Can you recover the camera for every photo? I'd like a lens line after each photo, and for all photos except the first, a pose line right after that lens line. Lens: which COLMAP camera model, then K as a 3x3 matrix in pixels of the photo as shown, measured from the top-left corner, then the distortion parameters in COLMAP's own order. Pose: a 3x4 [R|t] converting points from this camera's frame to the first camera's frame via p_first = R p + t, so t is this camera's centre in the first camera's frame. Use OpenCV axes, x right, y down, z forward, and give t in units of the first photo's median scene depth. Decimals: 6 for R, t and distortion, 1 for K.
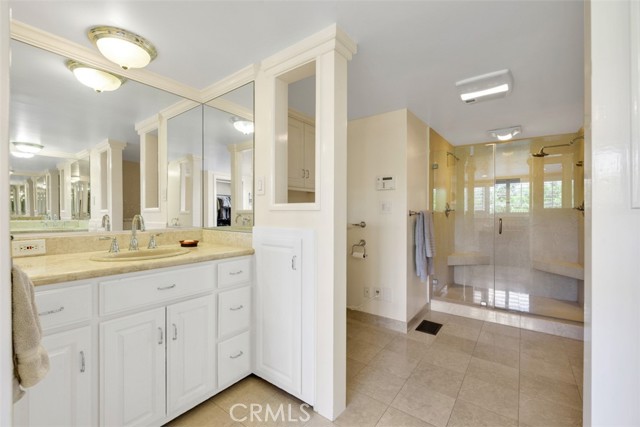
lens RADIAL K [[281.5, 0, 319.0], [0, 281.5, 214.4], [0, 0, 1]] dist [-0.003375, -0.000449]
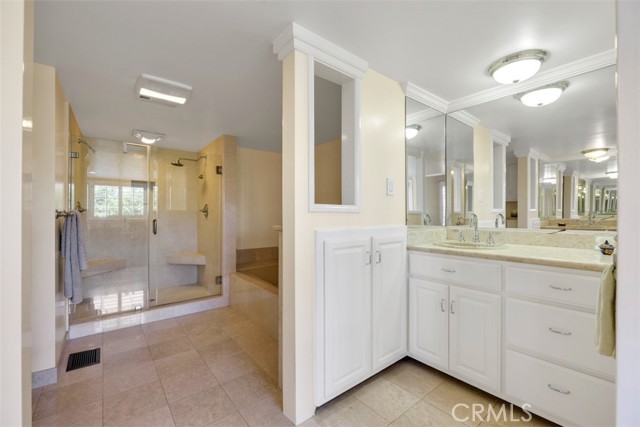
lens RADIAL K [[281.5, 0, 319.1], [0, 281.5, 214.1], [0, 0, 1]] dist [-0.003375, -0.000449]
pose [[0.204463, 0.002099, 0.978872, -0.259435], [0.003346, 0.999990, -0.002843, -0.000580], [-0.978868, 0.003856, 0.204454, 0.206353]]
